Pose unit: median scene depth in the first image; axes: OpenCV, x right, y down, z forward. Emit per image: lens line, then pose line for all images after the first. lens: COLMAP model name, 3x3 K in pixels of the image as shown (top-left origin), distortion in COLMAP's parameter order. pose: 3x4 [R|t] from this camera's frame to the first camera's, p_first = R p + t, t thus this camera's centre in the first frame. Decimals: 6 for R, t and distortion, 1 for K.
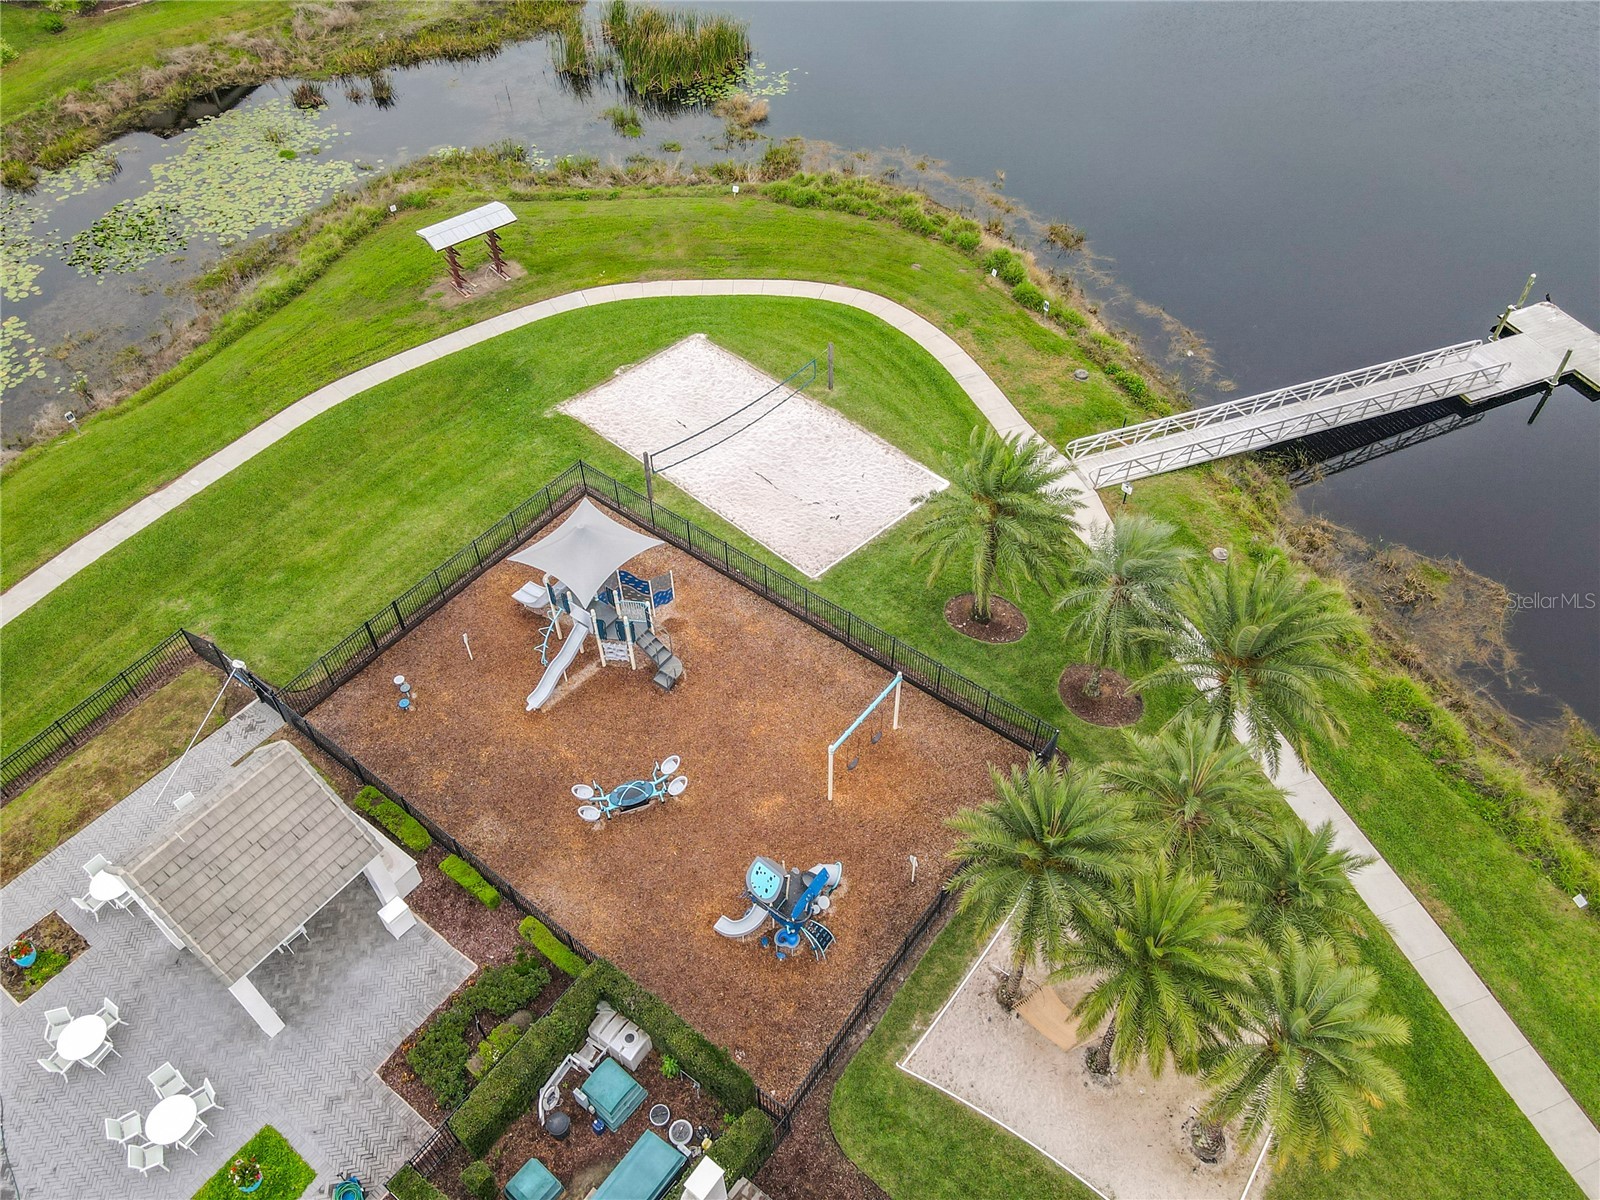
lens RADIAL K [[1199.7, 0, 793.0], [0, 1199.7, 588.3], [0, 0, 1]] dist [0.009926, 0.011170]
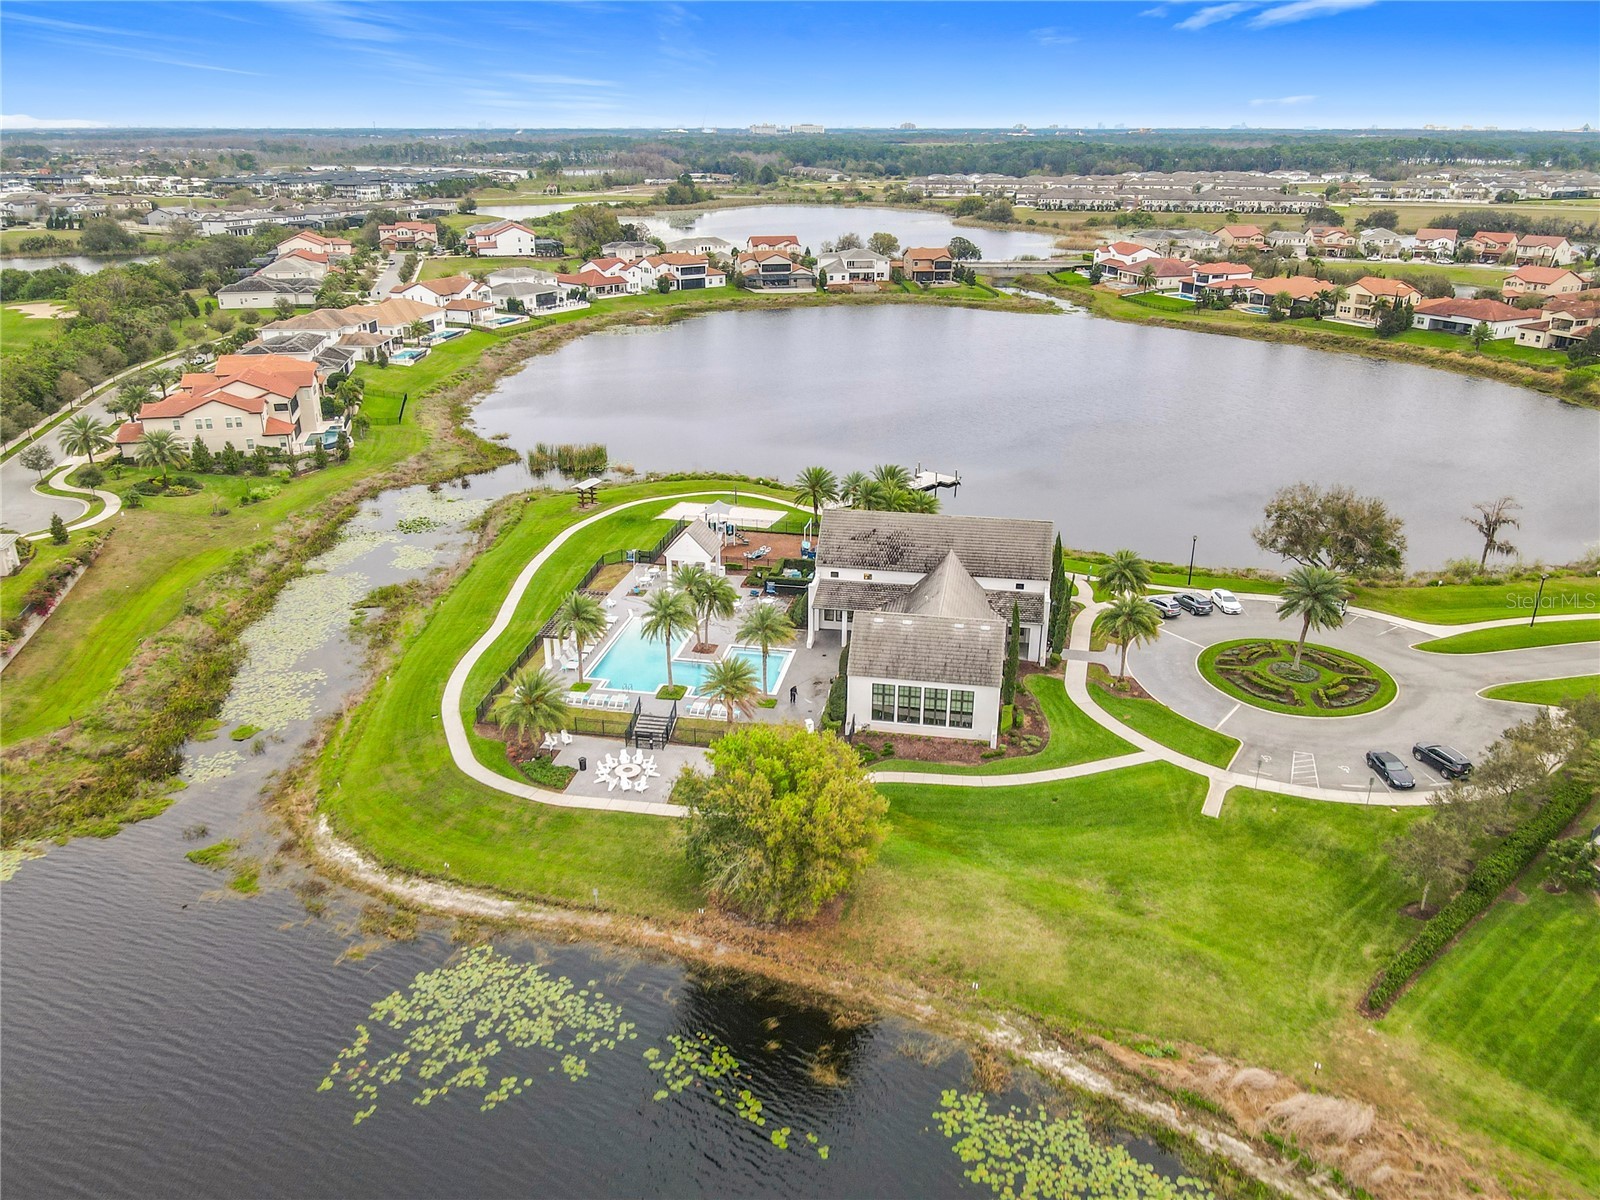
lens RADIAL K [[1203.9, 0, 790.7], [0, 1203.9, 608.1], [0, 0, 1]] dist [-0.006995, 0.012069]
pose [[0.896056, -0.151261, 0.417377, -1.317957], [0.315213, 0.878811, -0.358234, 1.369933], [-0.312609, 0.452560, 0.835144, -1.675688]]
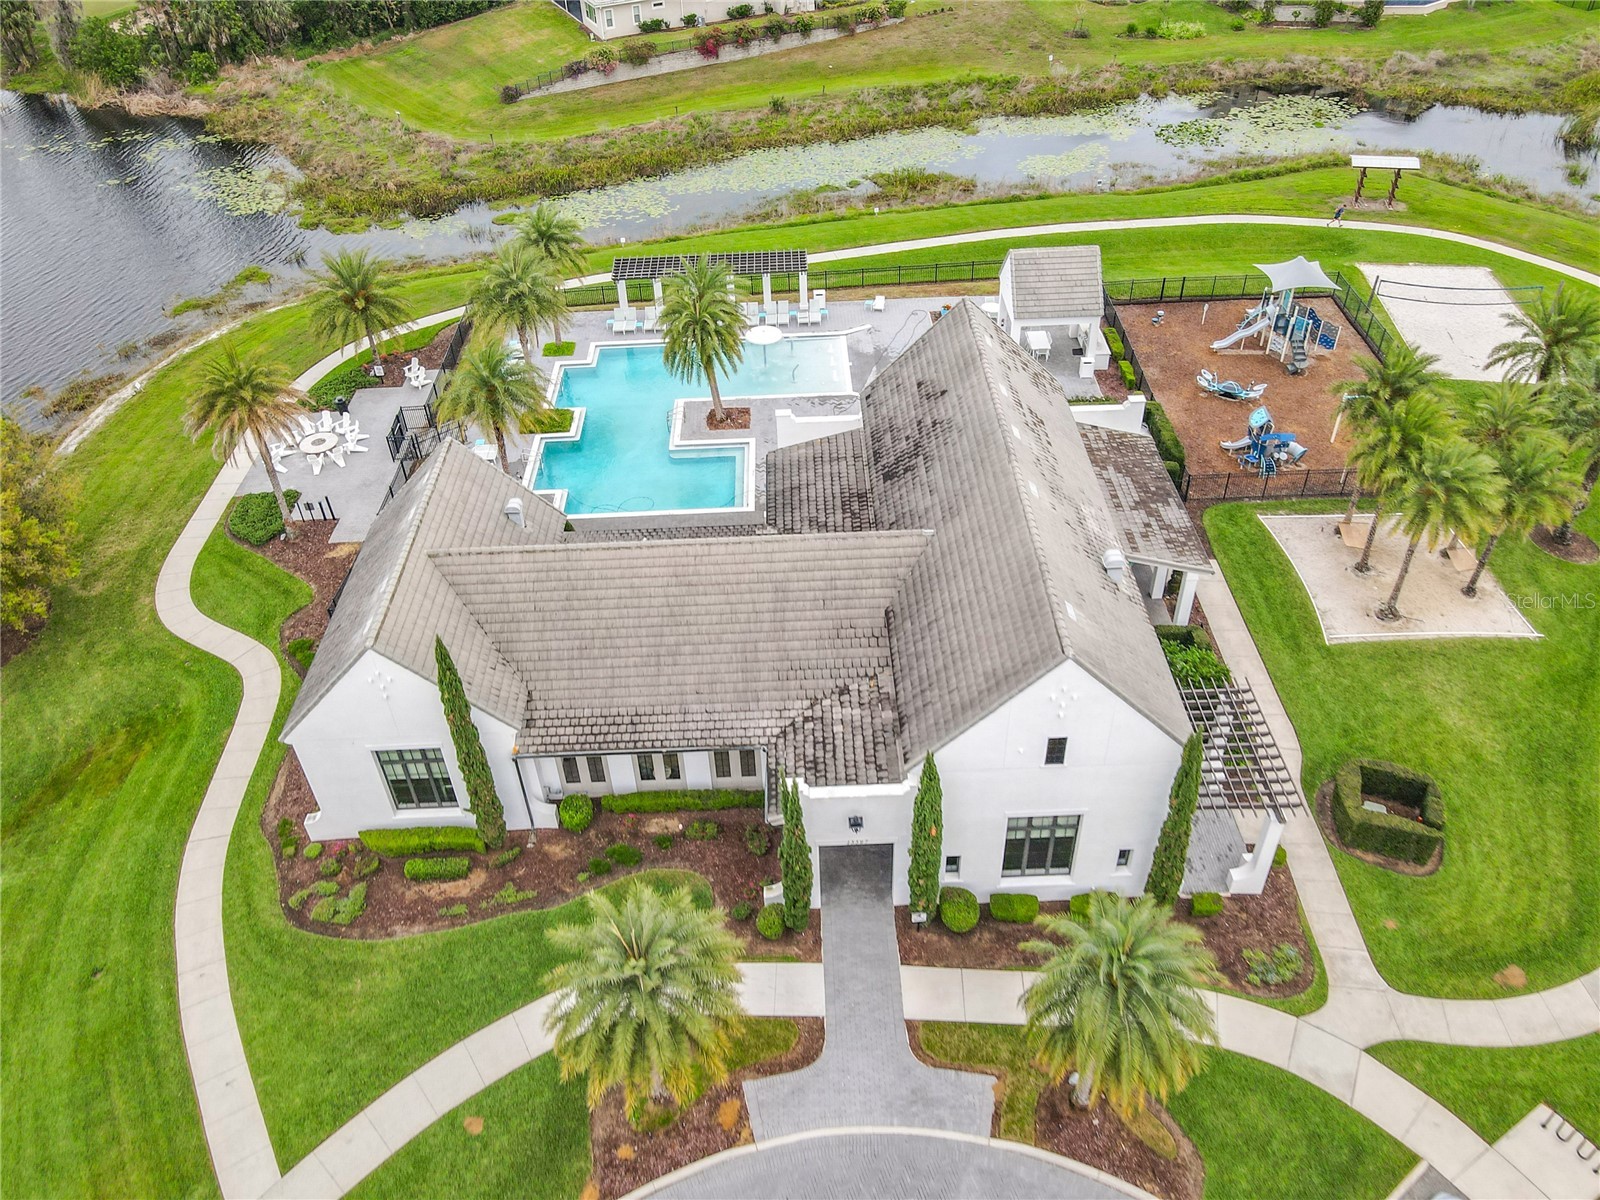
lens RADIAL K [[1209.5, 0, 791.7], [0, 1209.5, 592.6], [0, 0, 1]] dist [0.002406, 0.012189]
pose [[0.617377, 0.493237, -0.612832, 0.560150], [-0.557250, 0.824072, 0.101870, 0.478371], [0.555263, 0.278609, 0.783620, -0.514409]]
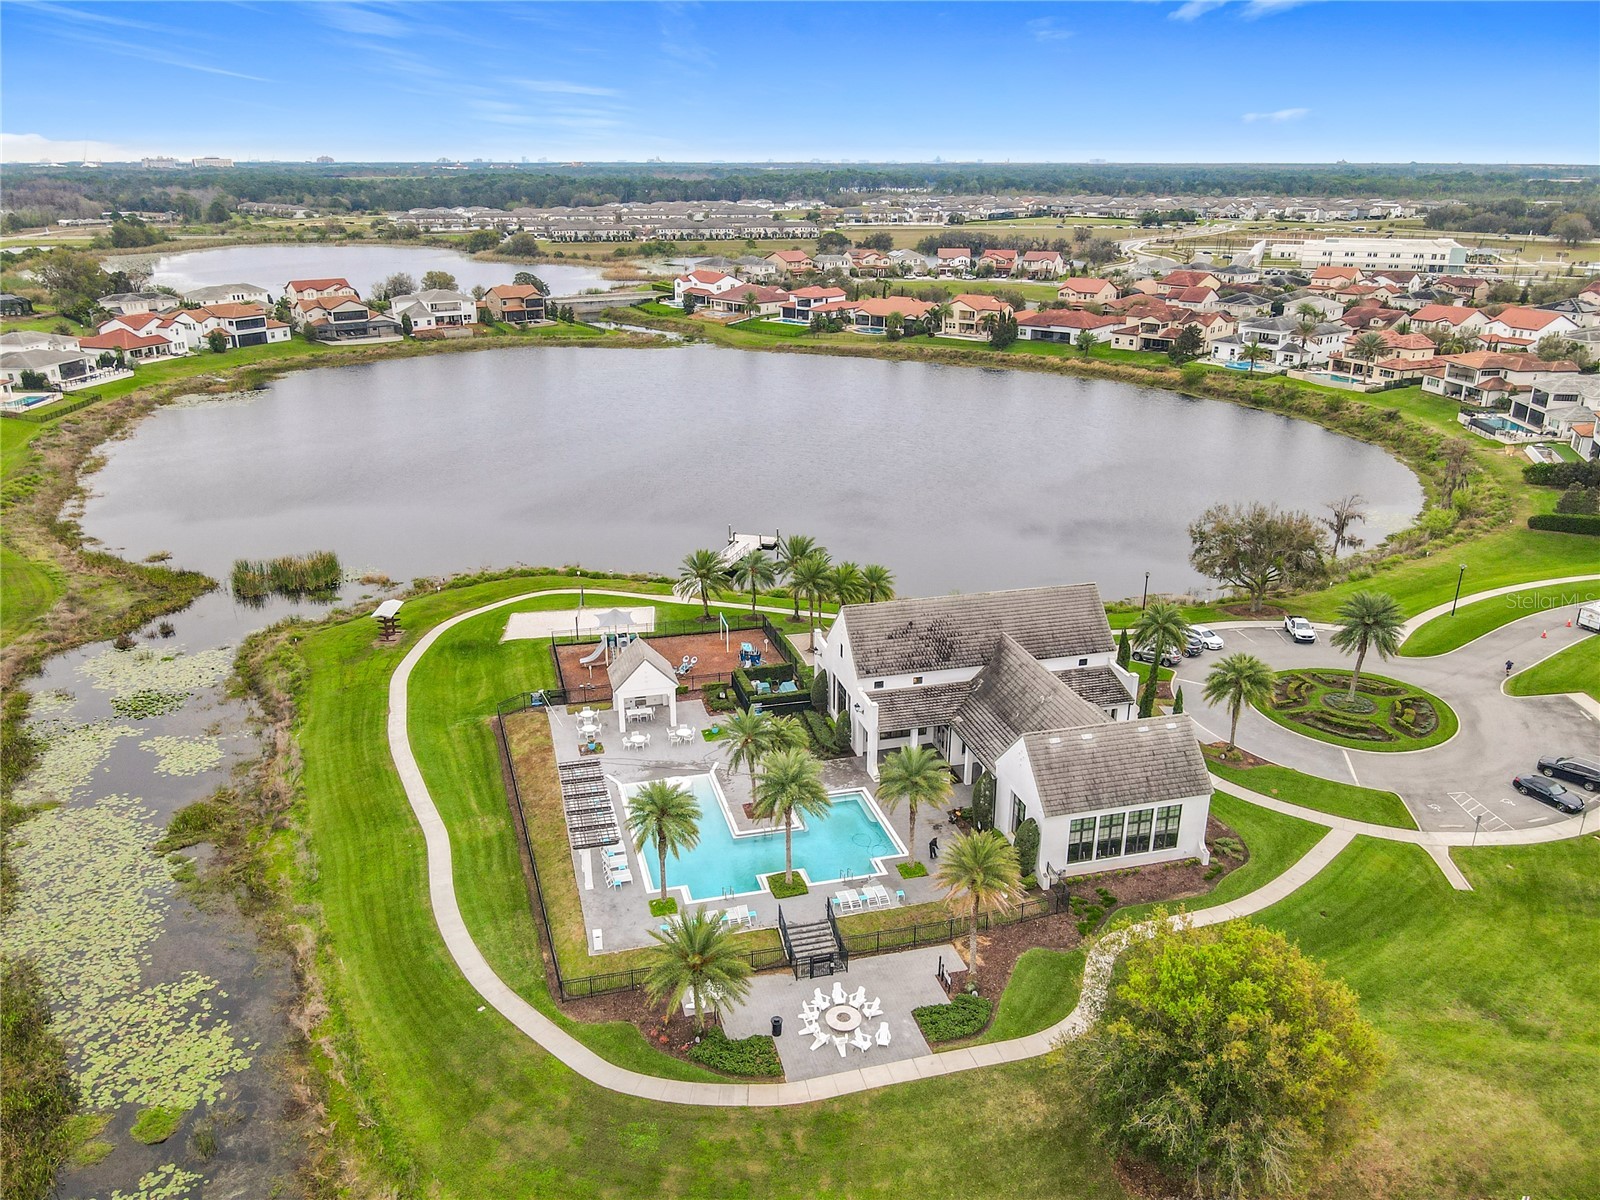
lens RADIAL K [[1209.5, 0, 791.7], [0, 1209.5, 592.6], [0, 0, 1]] dist [0.002406, 0.012189]
pose [[0.619233, -0.251304, 0.743907, -1.761178], [0.568505, 0.796988, -0.203992, 0.641709], [-0.541620, 0.549233, 0.636388, -0.944926]]
